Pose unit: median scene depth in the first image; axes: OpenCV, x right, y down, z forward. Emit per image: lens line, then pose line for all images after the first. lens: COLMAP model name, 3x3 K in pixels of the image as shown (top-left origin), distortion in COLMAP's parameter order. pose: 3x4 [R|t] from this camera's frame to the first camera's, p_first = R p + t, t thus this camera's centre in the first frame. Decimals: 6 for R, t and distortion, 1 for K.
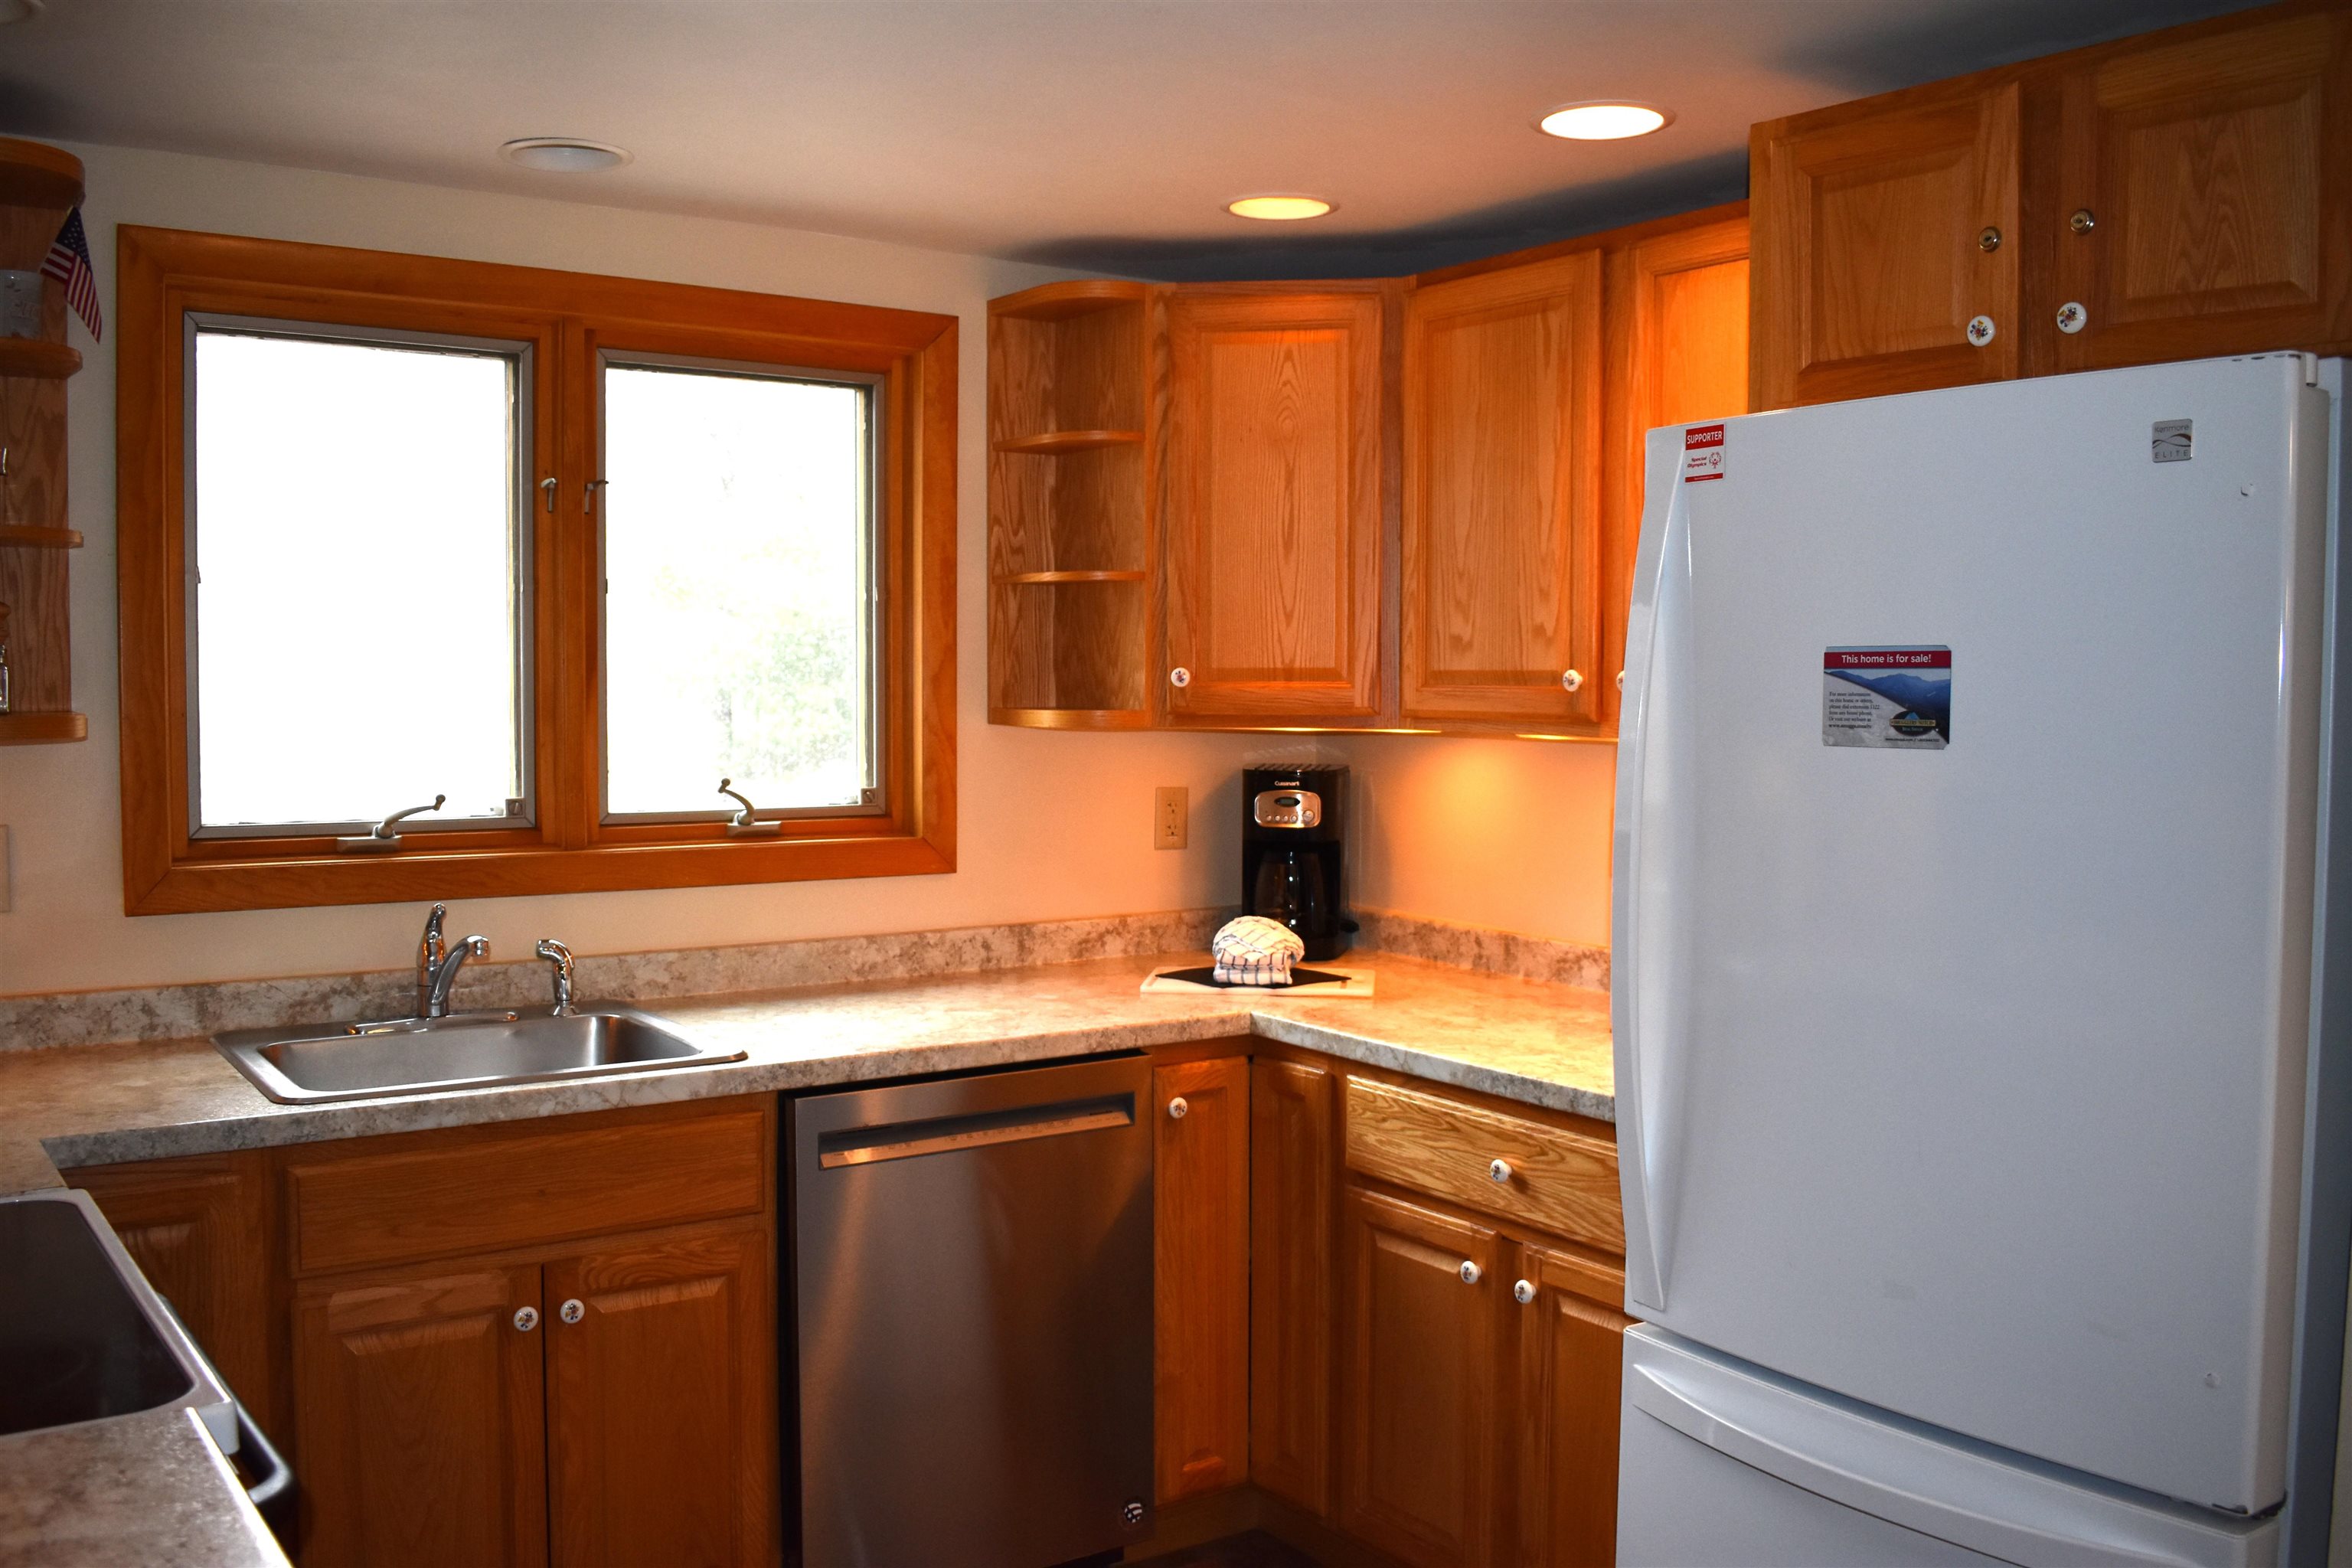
lens RADIAL K [[2055.7, 0, 1177.9], [0, 2055.7, 775.5], [0, 0, 1]] dist [-0.089061, 0.013257]
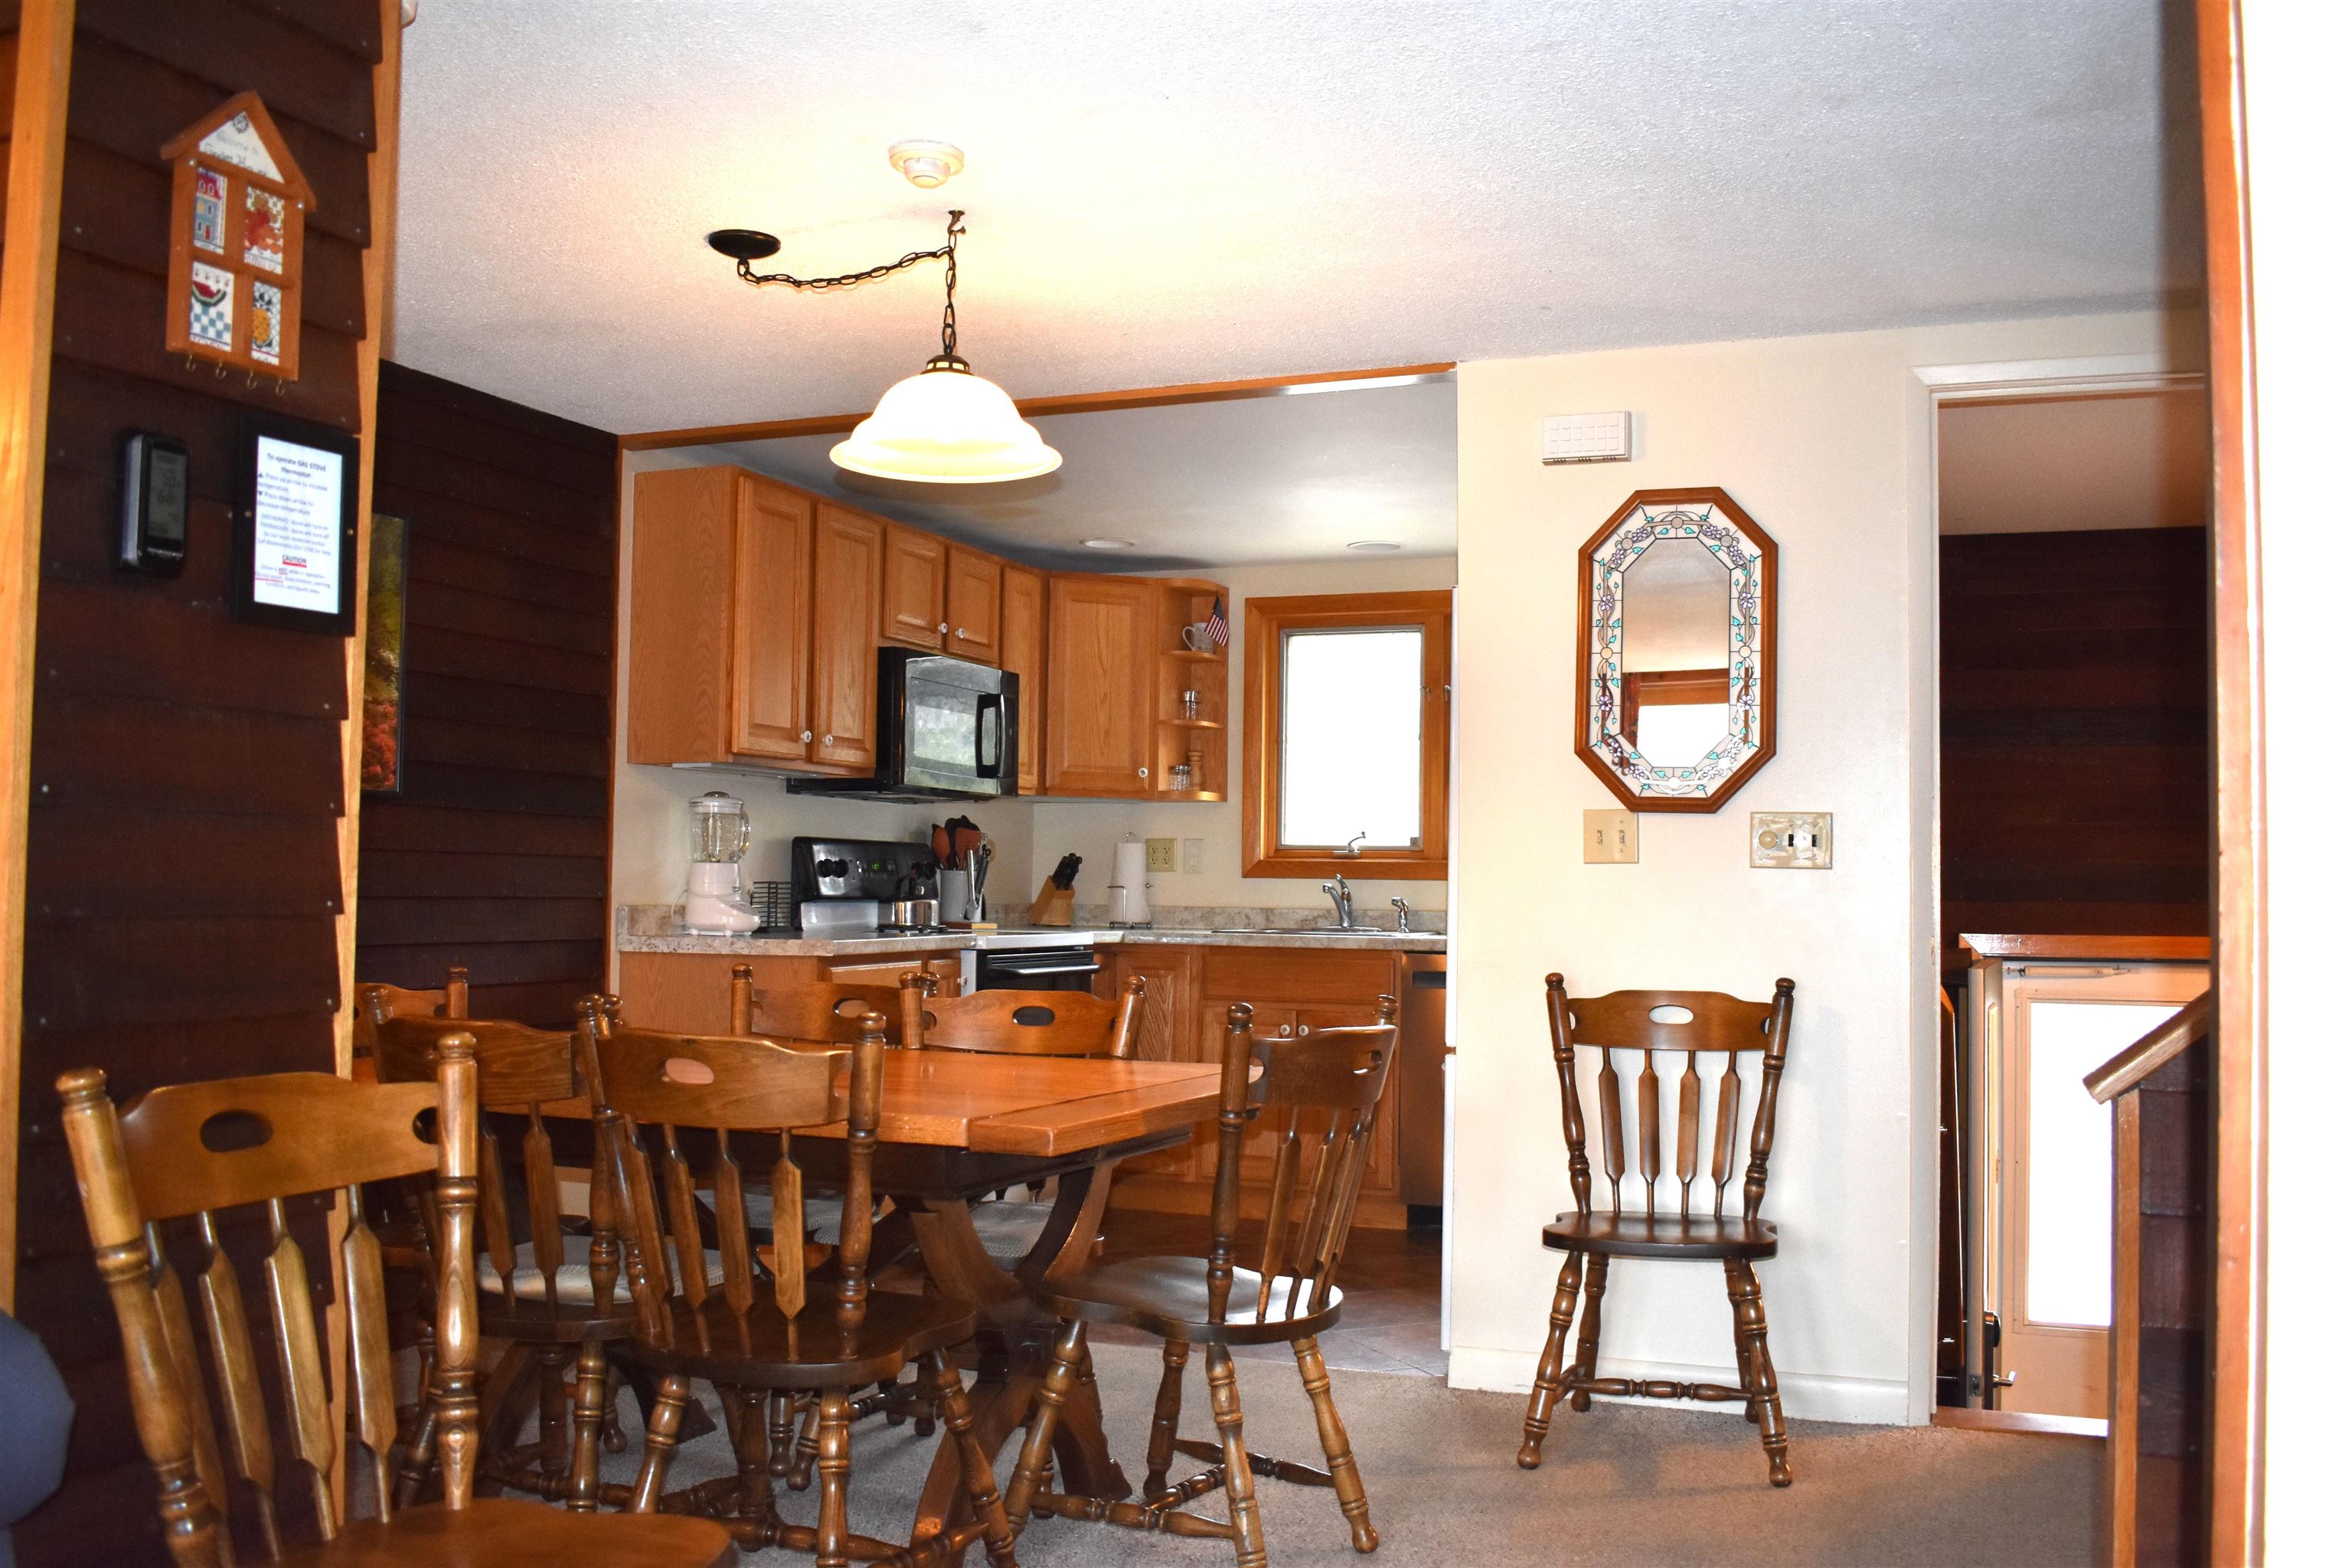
lens RADIAL K [[2055.4, 0, 1178.9], [0, 2055.4, 779.8], [0, 0, 1]] dist [-0.087544, 0.010964]
pose [[0.546900, -0.043455, -0.836069, 1.419242], [-0.050703, 0.995100, -0.084887, 0.155430], [0.835661, 0.088815, 0.542017, -0.398123]]
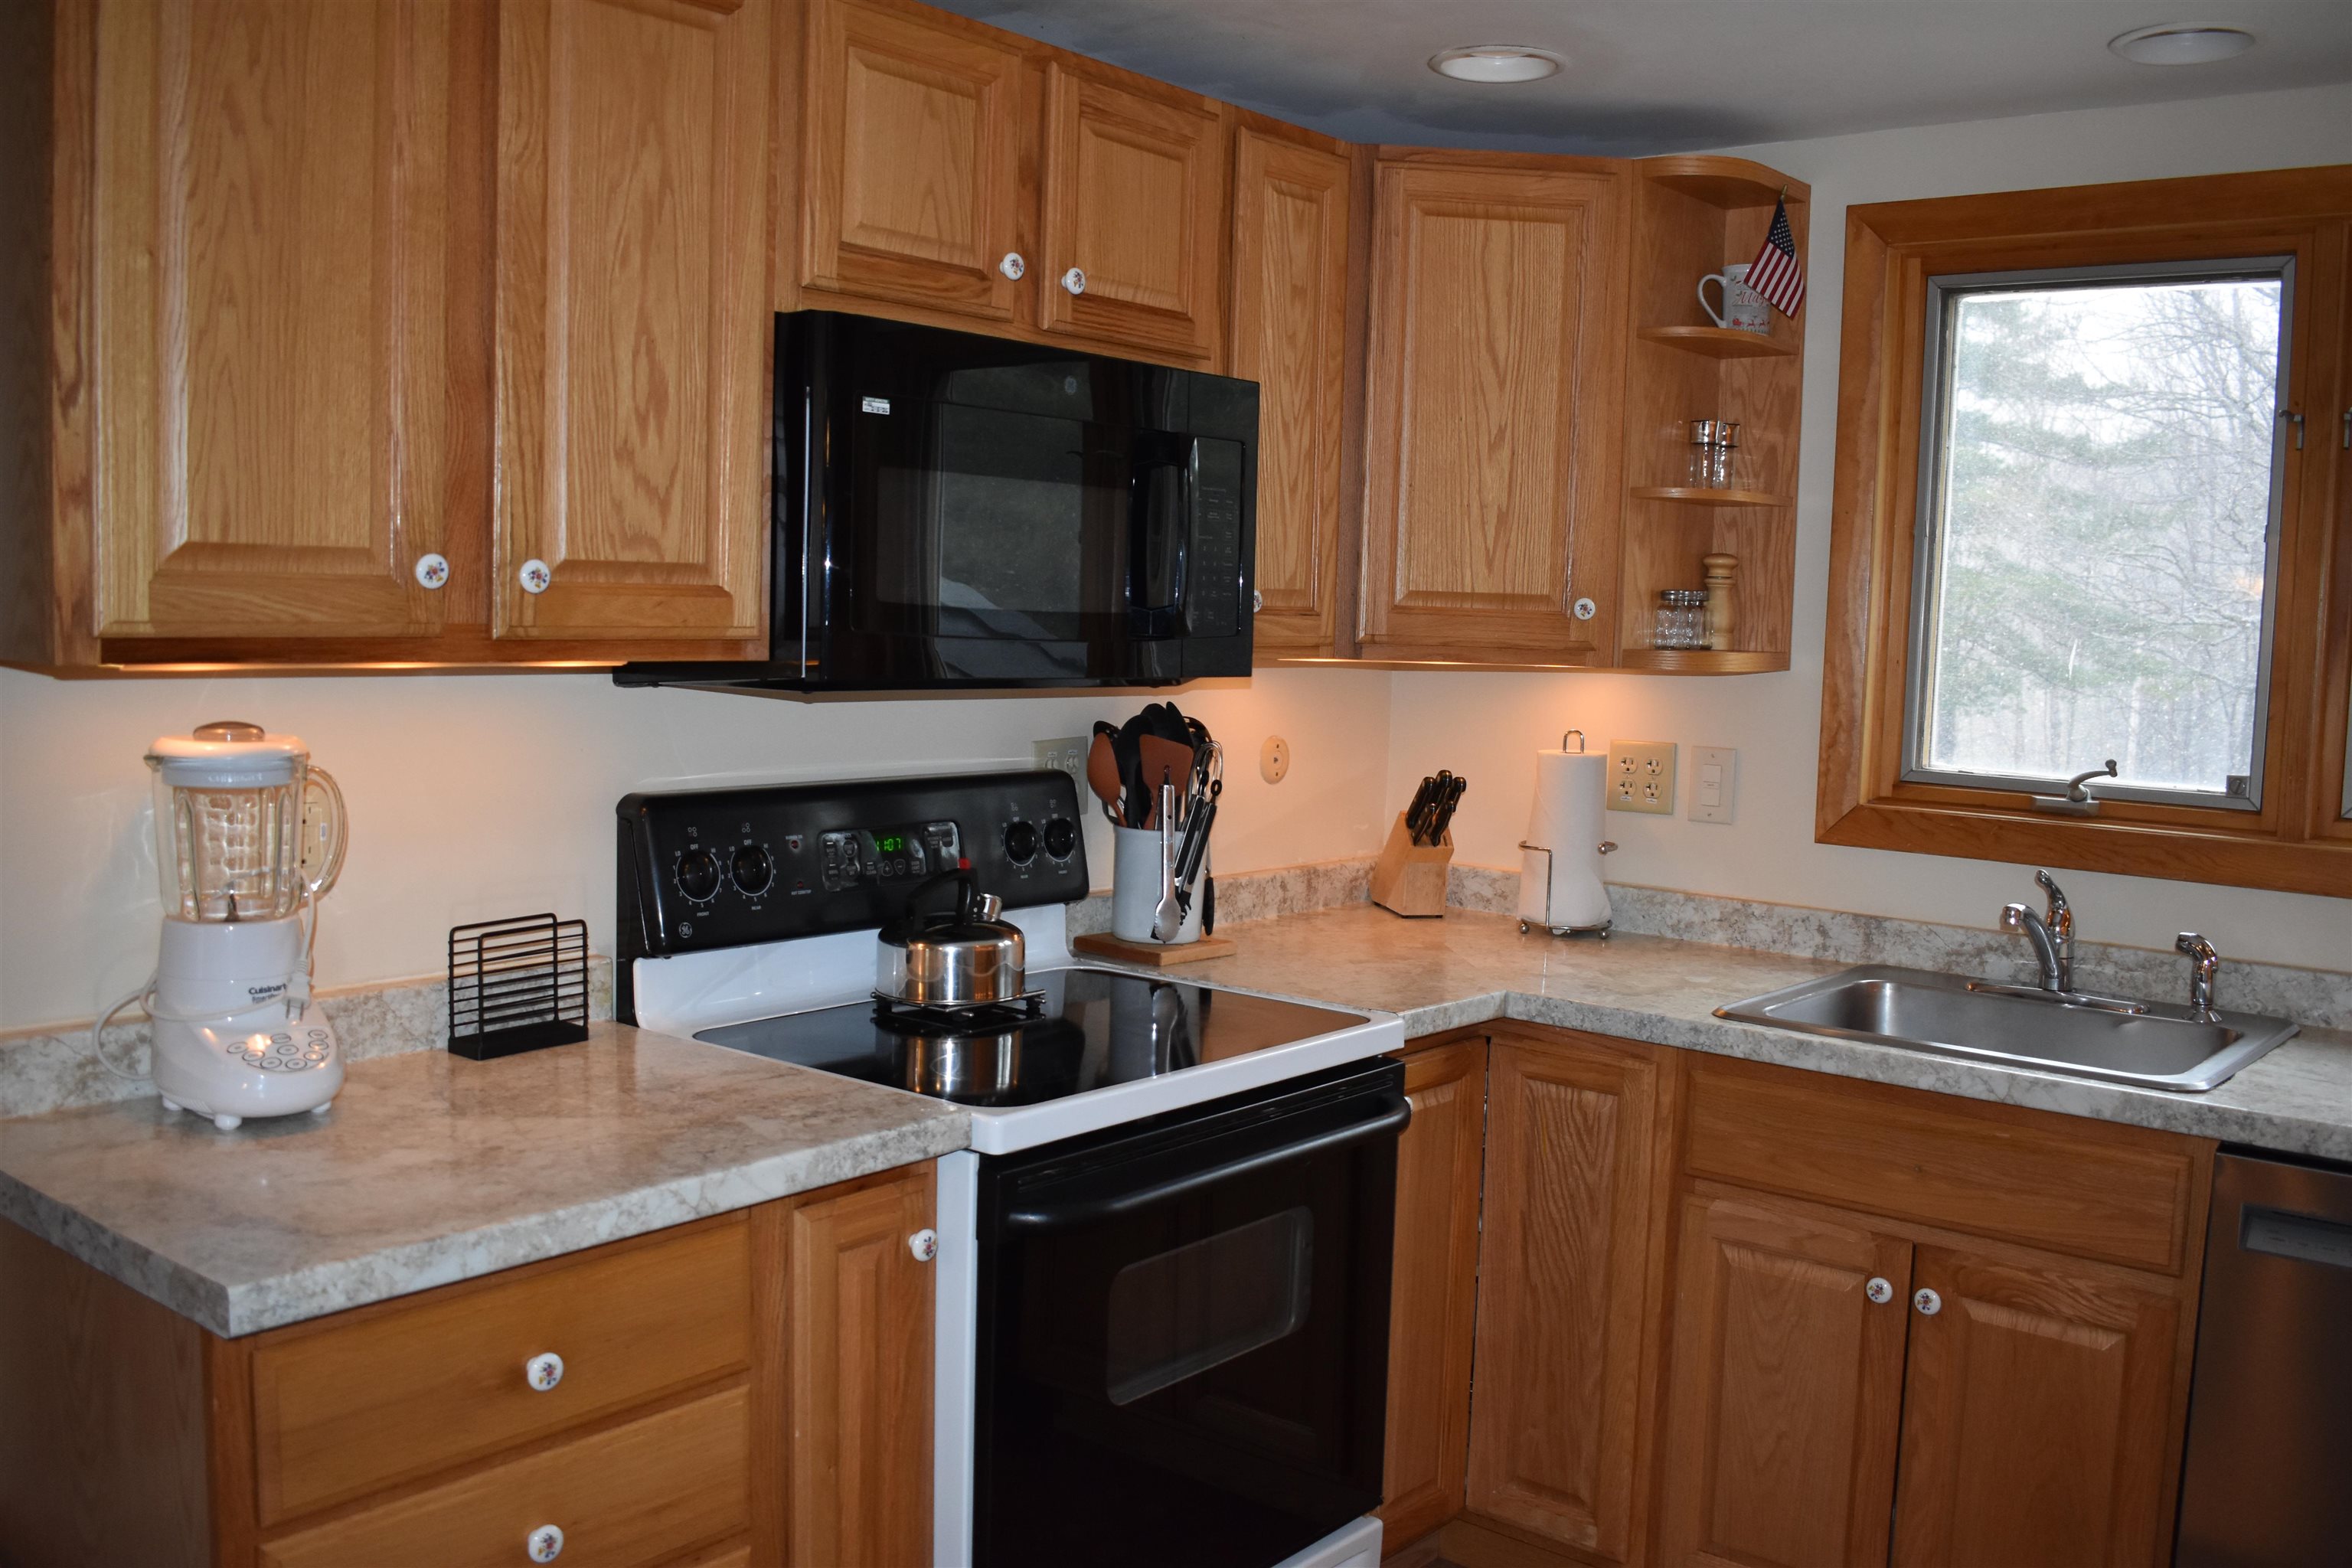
lens RADIAL K [[2055.4, 0, 1178.9], [0, 2055.4, 779.8], [0, 0, 1]] dist [-0.087544, 0.010964]
pose [[0.259671, 0.084599, -0.961984, 0.419674], [-0.077181, 0.994787, 0.066650, -0.010354], [0.962608, 0.056939, 0.264847, 0.343595]]
